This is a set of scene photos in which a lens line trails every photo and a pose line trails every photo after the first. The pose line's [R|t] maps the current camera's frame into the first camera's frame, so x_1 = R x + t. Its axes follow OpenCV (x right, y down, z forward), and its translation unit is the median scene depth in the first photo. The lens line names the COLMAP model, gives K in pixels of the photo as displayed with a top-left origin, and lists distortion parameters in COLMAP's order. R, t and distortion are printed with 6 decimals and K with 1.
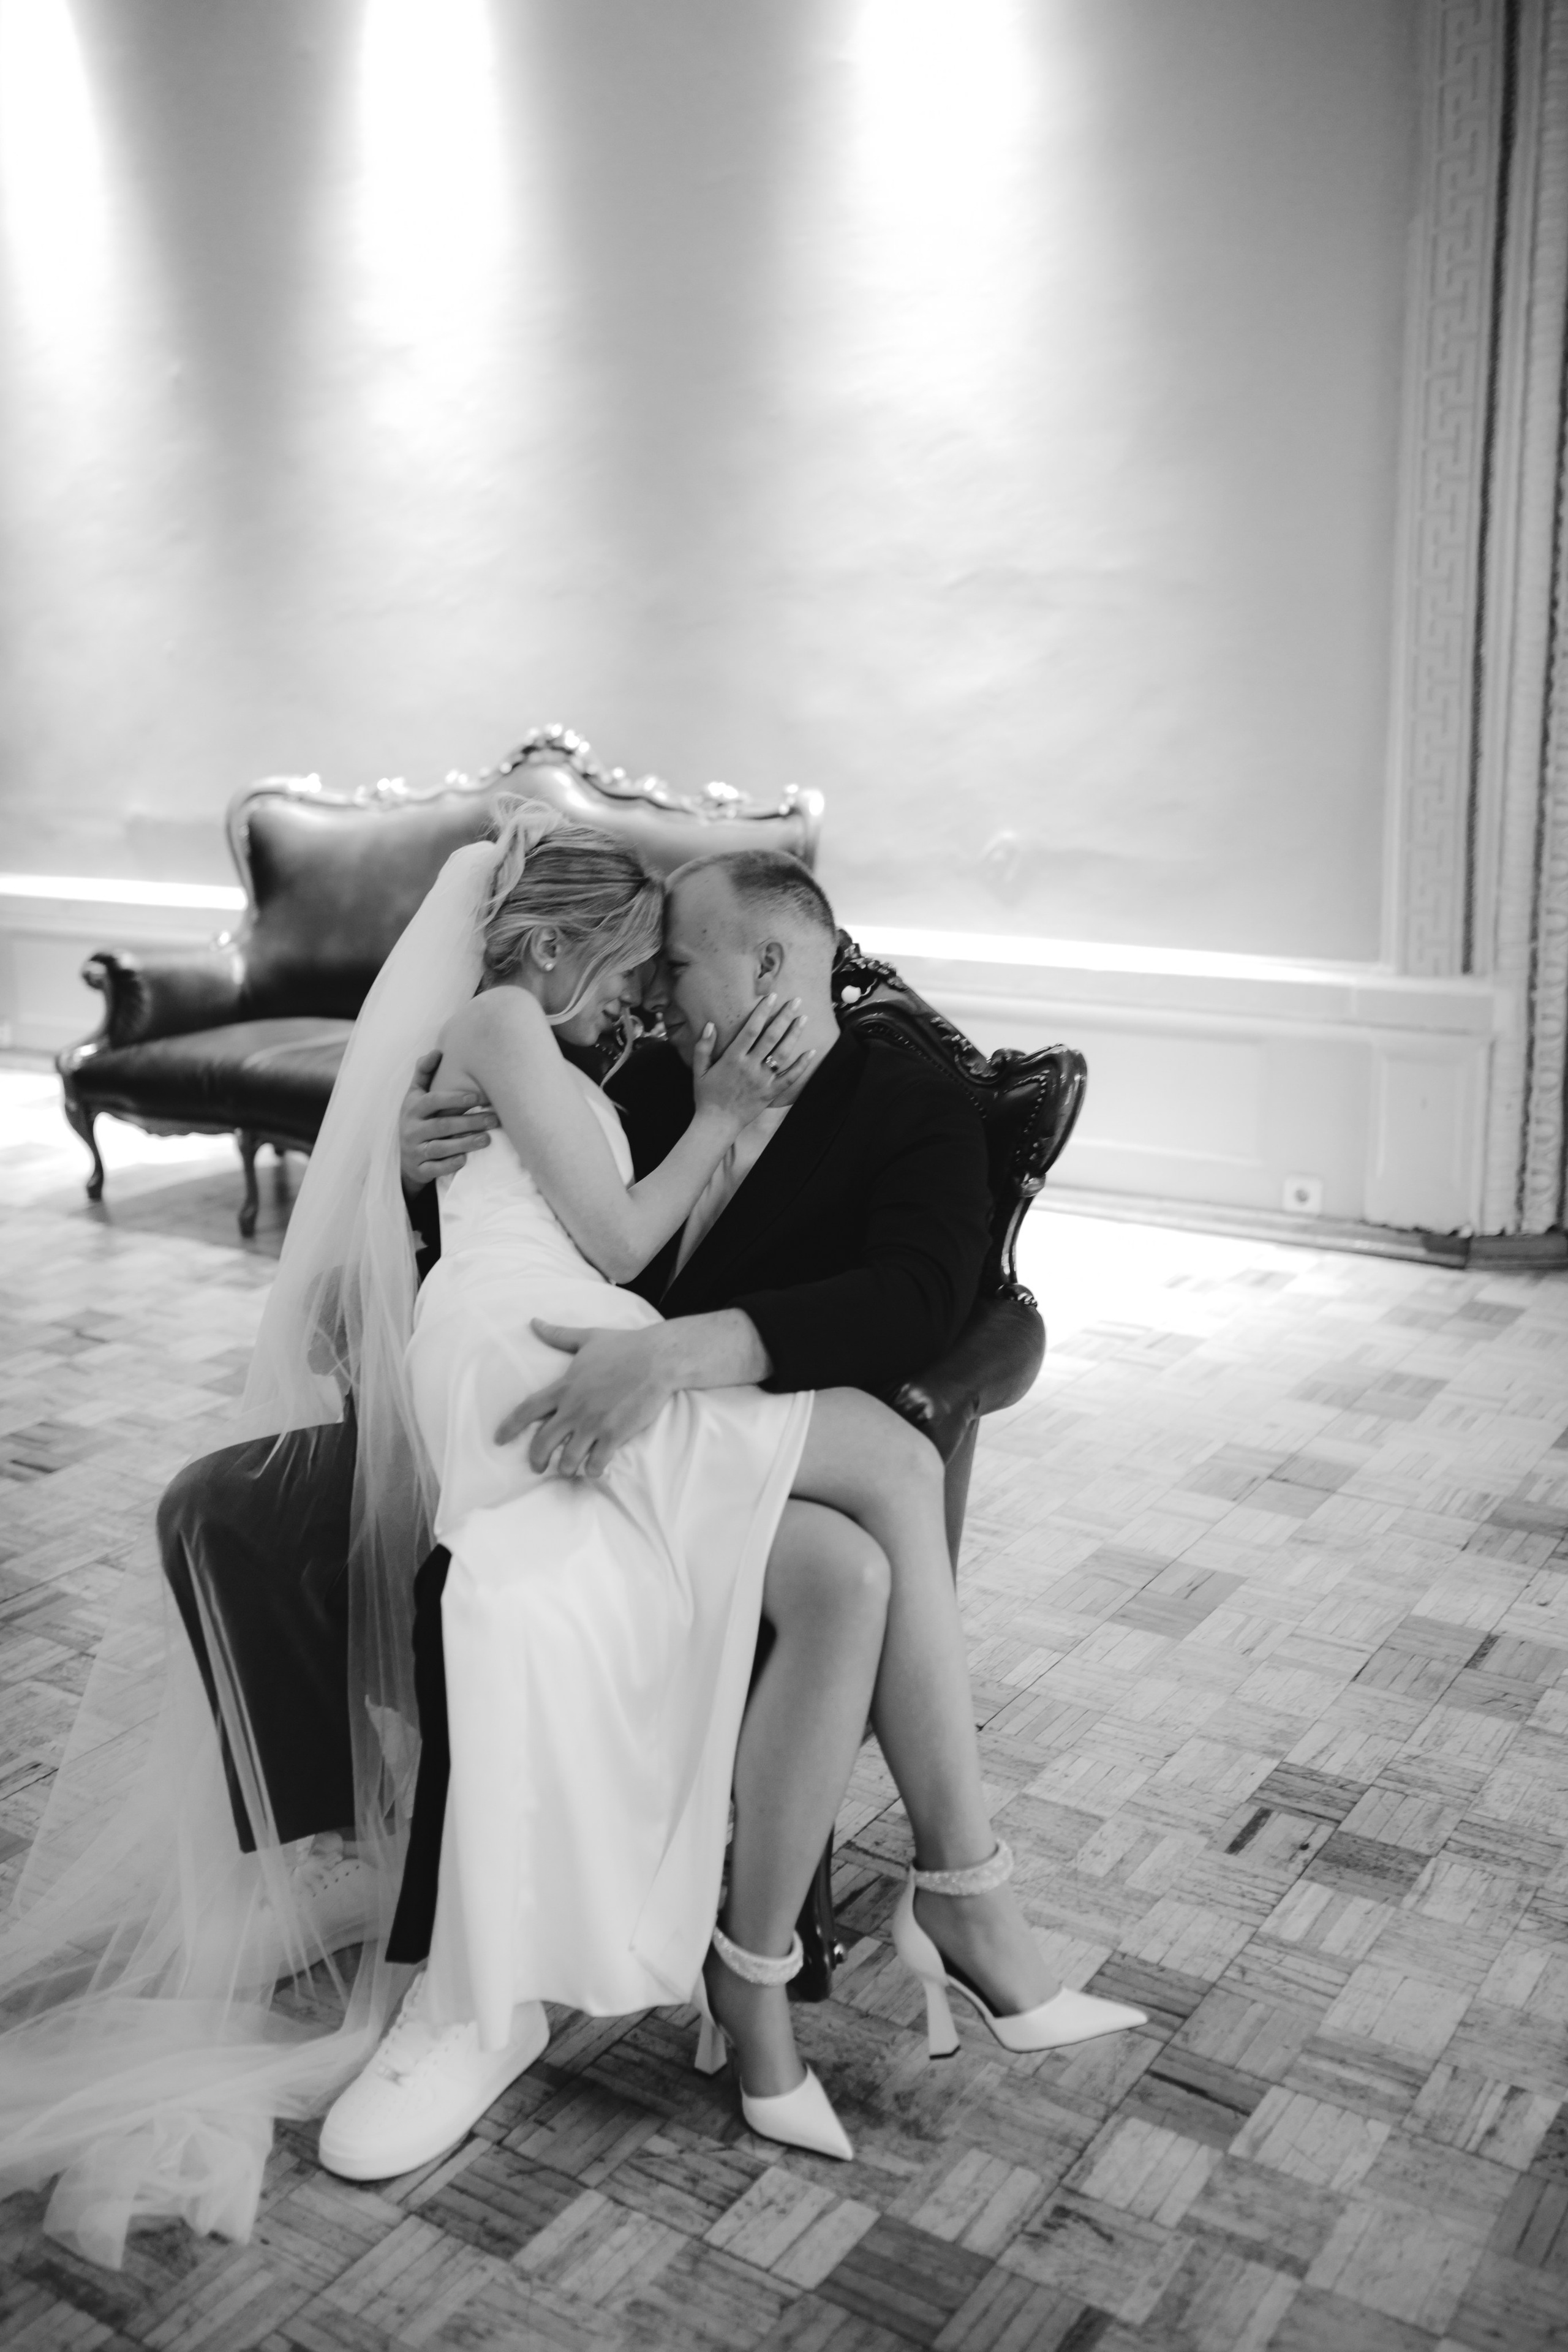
lens RADIAL K [[2350.7, 0, 782.3], [0, 2350.7, 1185.3], [0, 0, 1]] dist [-0.070956, 0.116528]
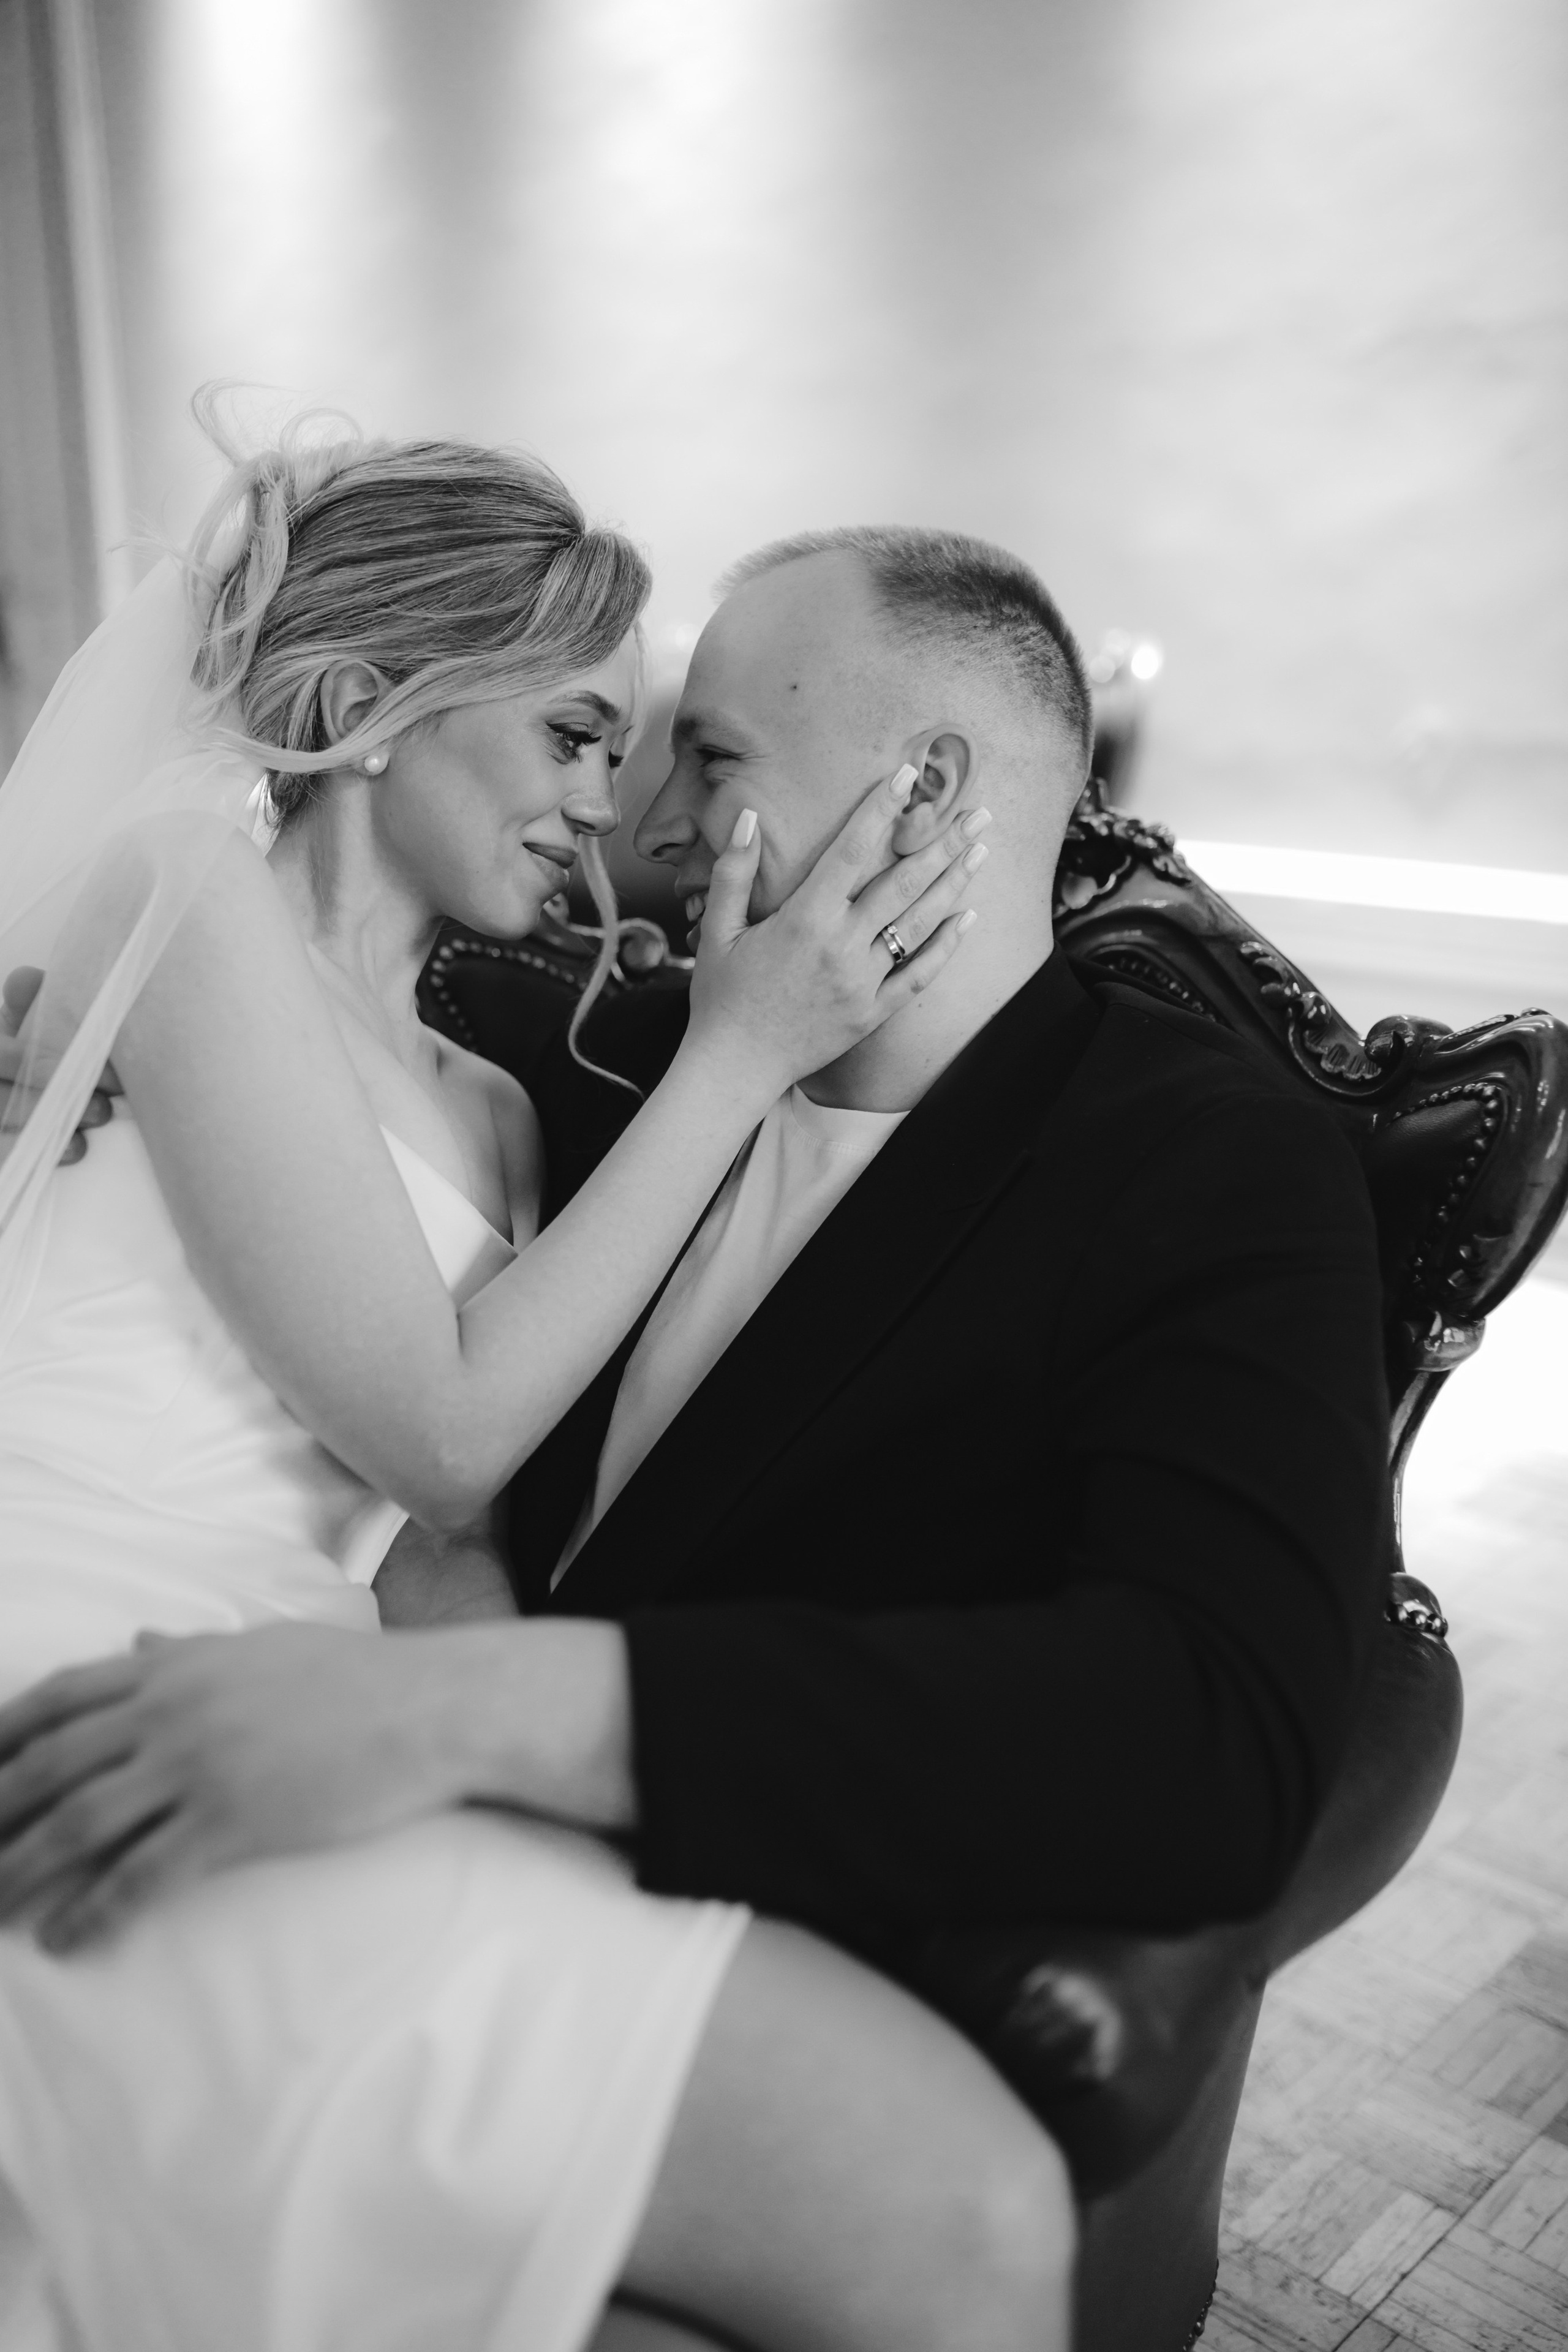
lens RADIAL K [[2350.7, 0, 782.3], [0, 2350.7, 1185.3], [0, 0, 1]] dist [-0.070956, 0.116528]
pose [[0.984656, 0.054219, -0.165868, 0.053056], [-0.052171, 0.998499, 0.016684, -0.027035], [0.166524, -0.007774, 0.986007, 0.530154]]
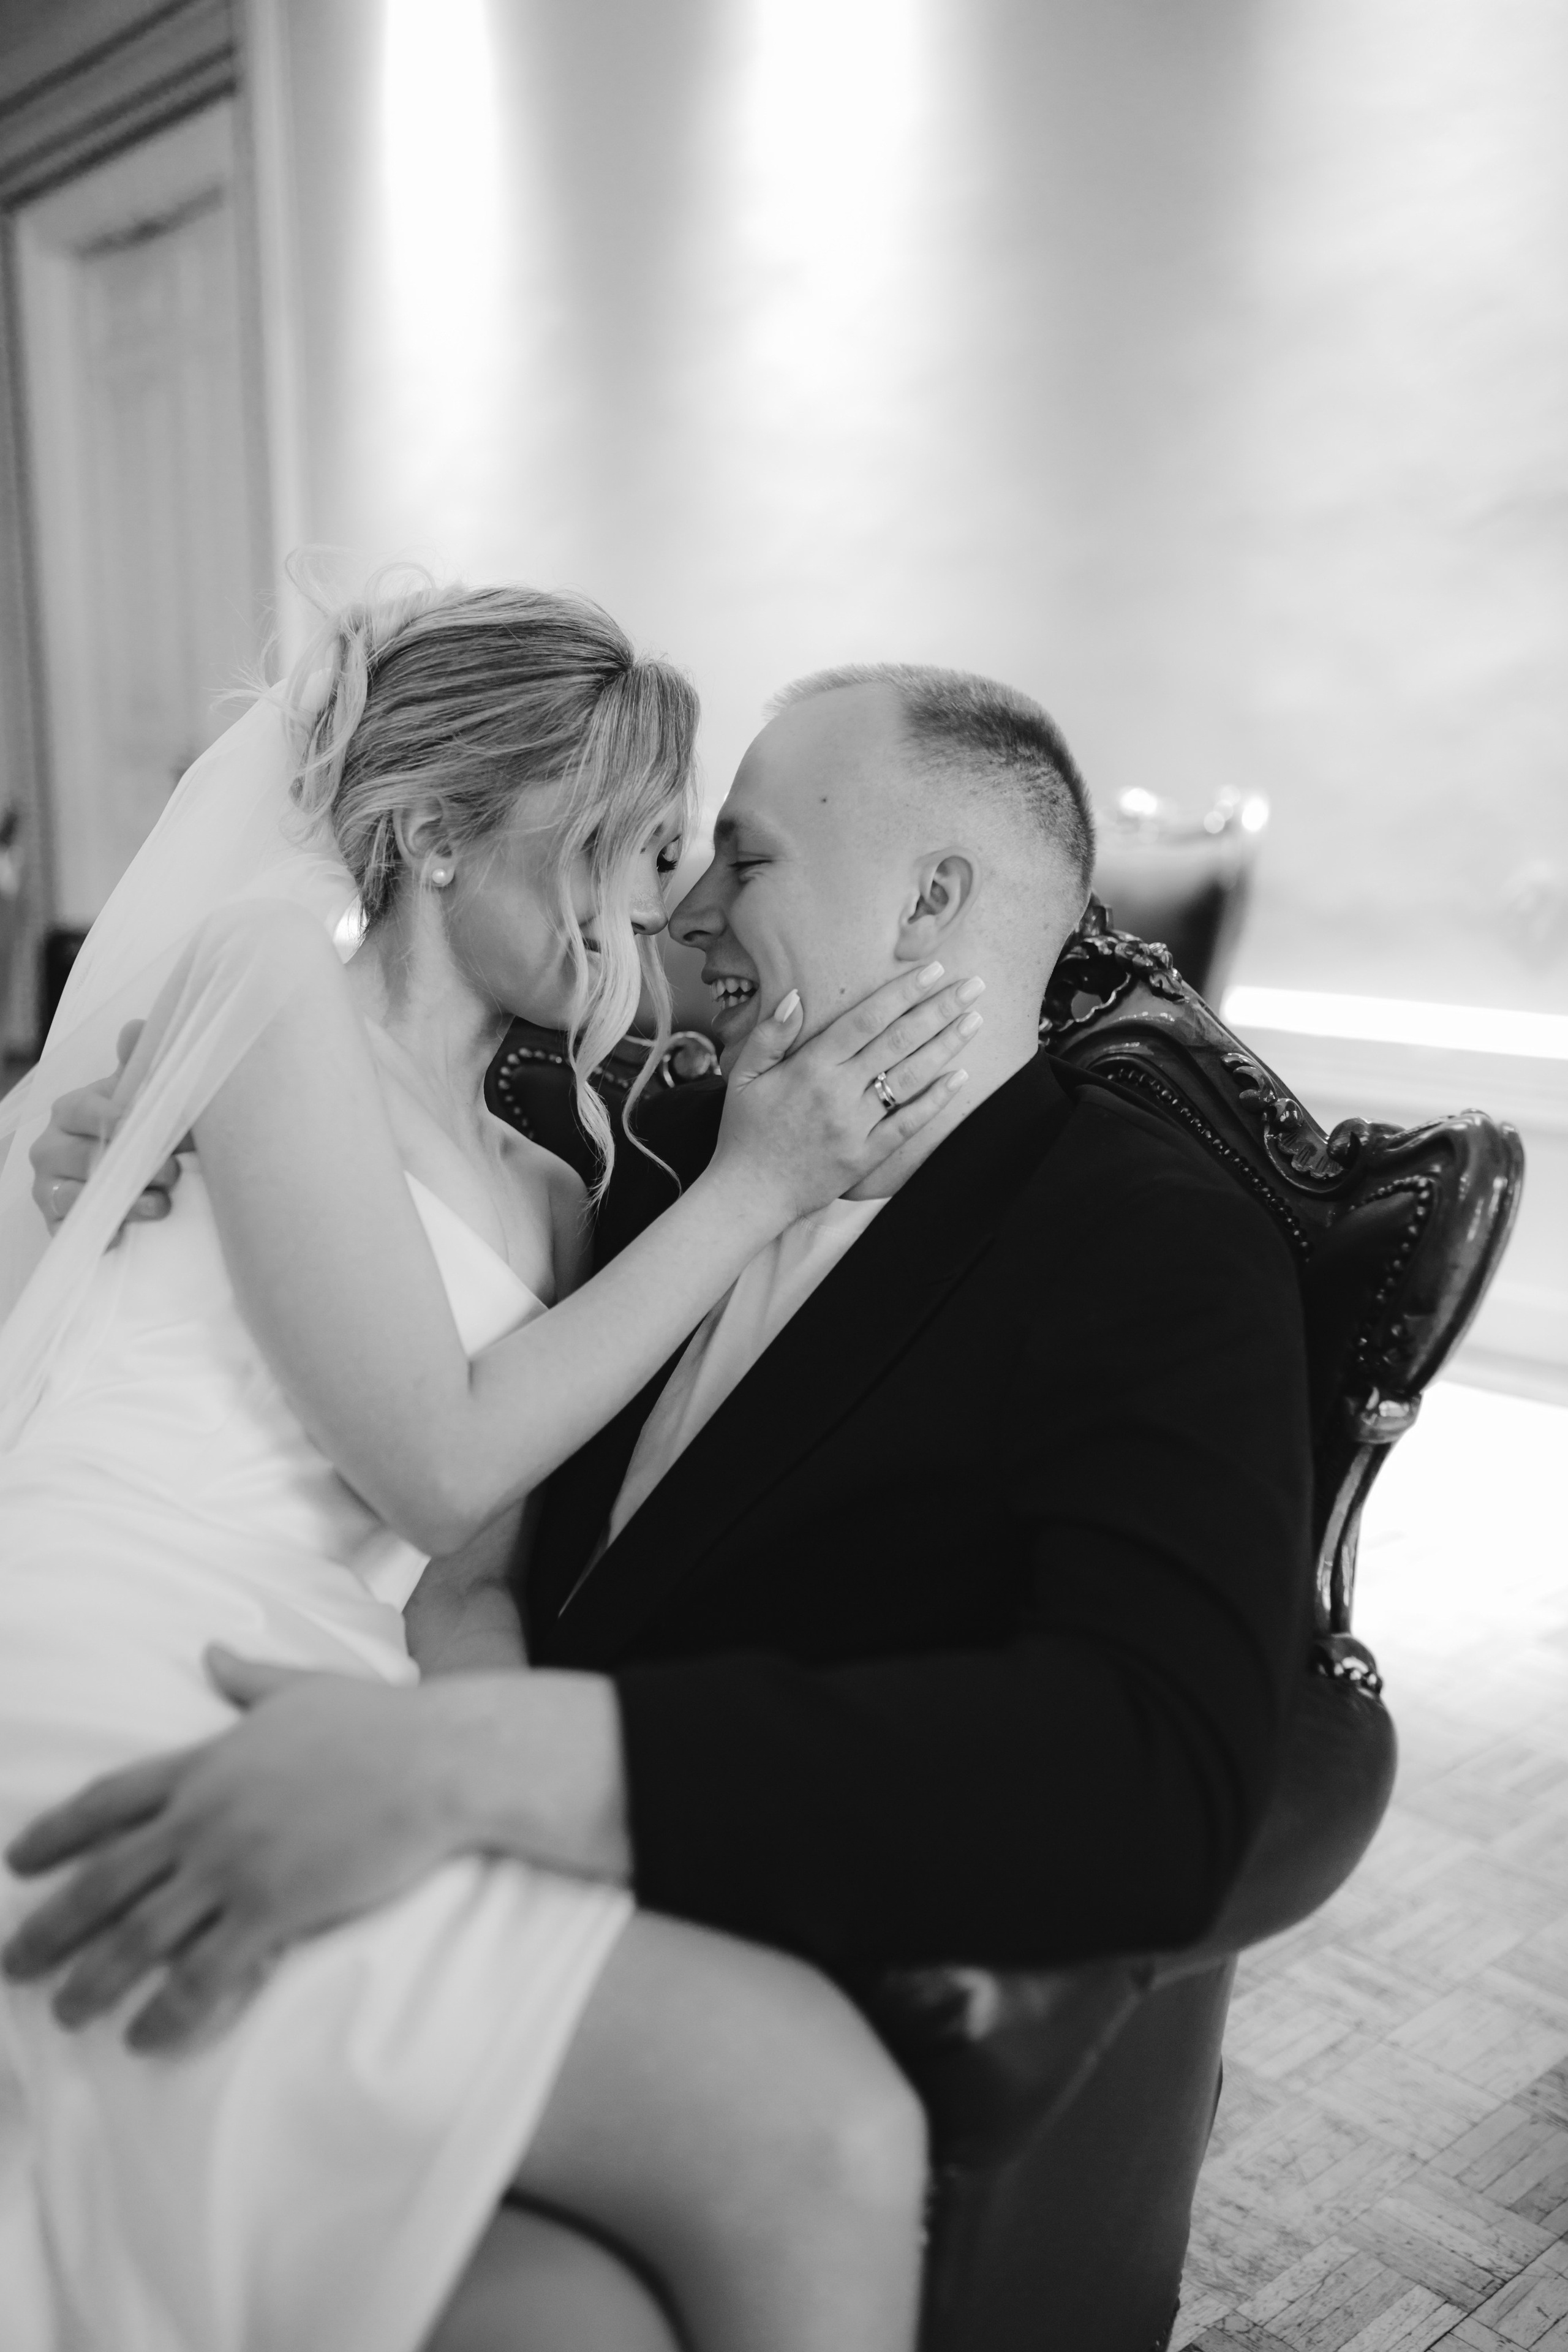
lens RADIAL K [[2350.7, 0, 782.3], [0, 2350.7, 1185.3], [0, 0, 1]] dist [-0.070956, 0.116528]
pose [[0.968264, 0.060865, -0.242404, 0.093065], [-0.074143, 0.996185, -0.046025, -0.014236], [0.238678, 0.062537, 0.969083, 0.498534]]
